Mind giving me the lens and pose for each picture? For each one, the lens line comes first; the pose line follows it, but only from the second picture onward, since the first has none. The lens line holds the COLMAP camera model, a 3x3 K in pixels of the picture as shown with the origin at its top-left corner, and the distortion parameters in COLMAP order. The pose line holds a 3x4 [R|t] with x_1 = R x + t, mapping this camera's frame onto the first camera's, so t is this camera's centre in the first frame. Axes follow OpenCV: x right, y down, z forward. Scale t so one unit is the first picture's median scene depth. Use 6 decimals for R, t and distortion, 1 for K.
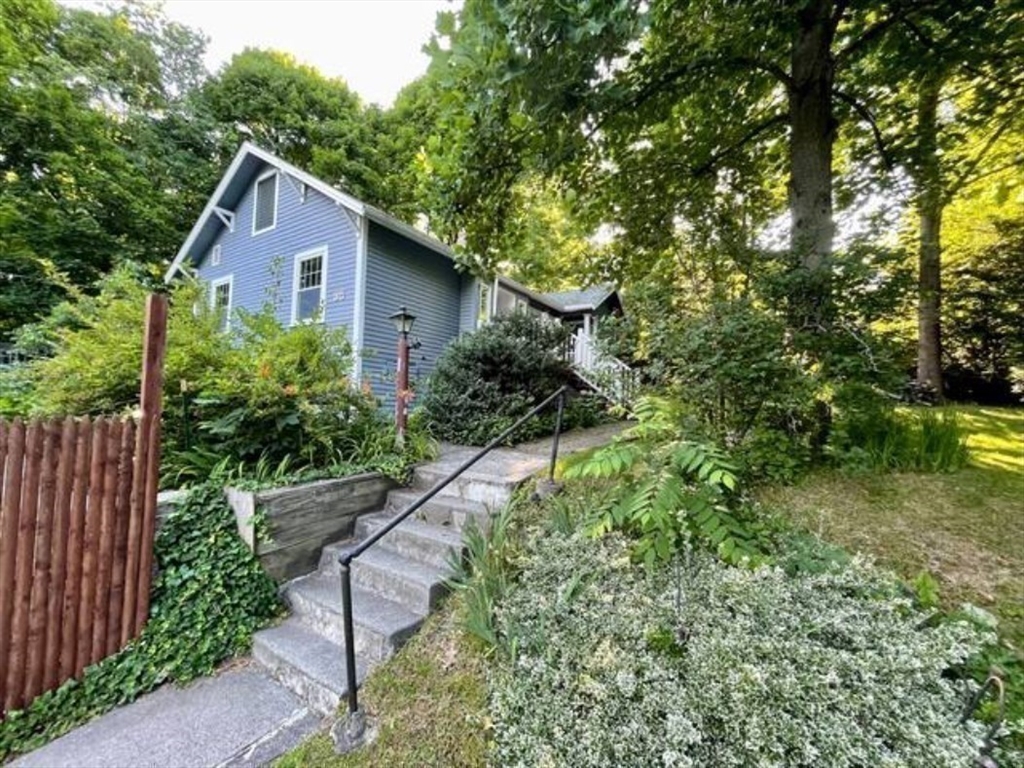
lens RADIAL K [[410.4, 0, 509.6], [0, 410.4, 386.5], [0, 0, 1]] dist [-0.001633, -0.000192]
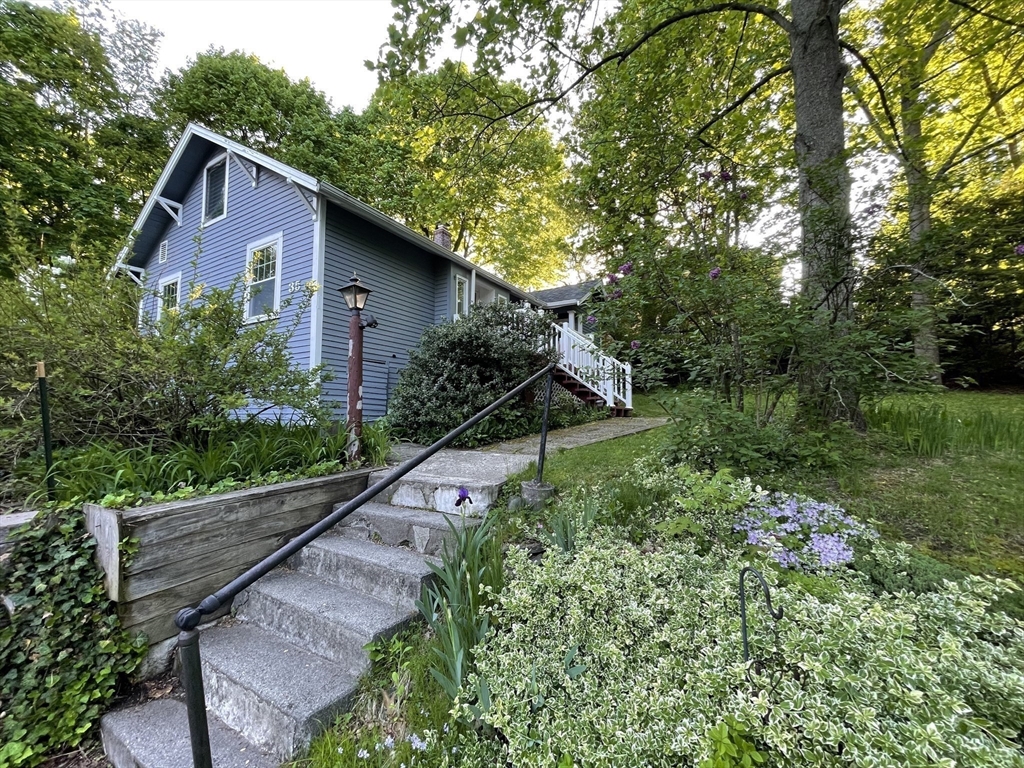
lens RADIAL K [[409.1, 0, 513.2], [0, 409.1, 381.3], [0, 0, 1]] dist [0.001347, 0.000043]
pose [[0.998572, -0.026607, 0.046331, 0.009565], [0.028567, 0.998702, -0.042160, 0.035445], [-0.045149, 0.043423, 0.998036, 0.106754]]
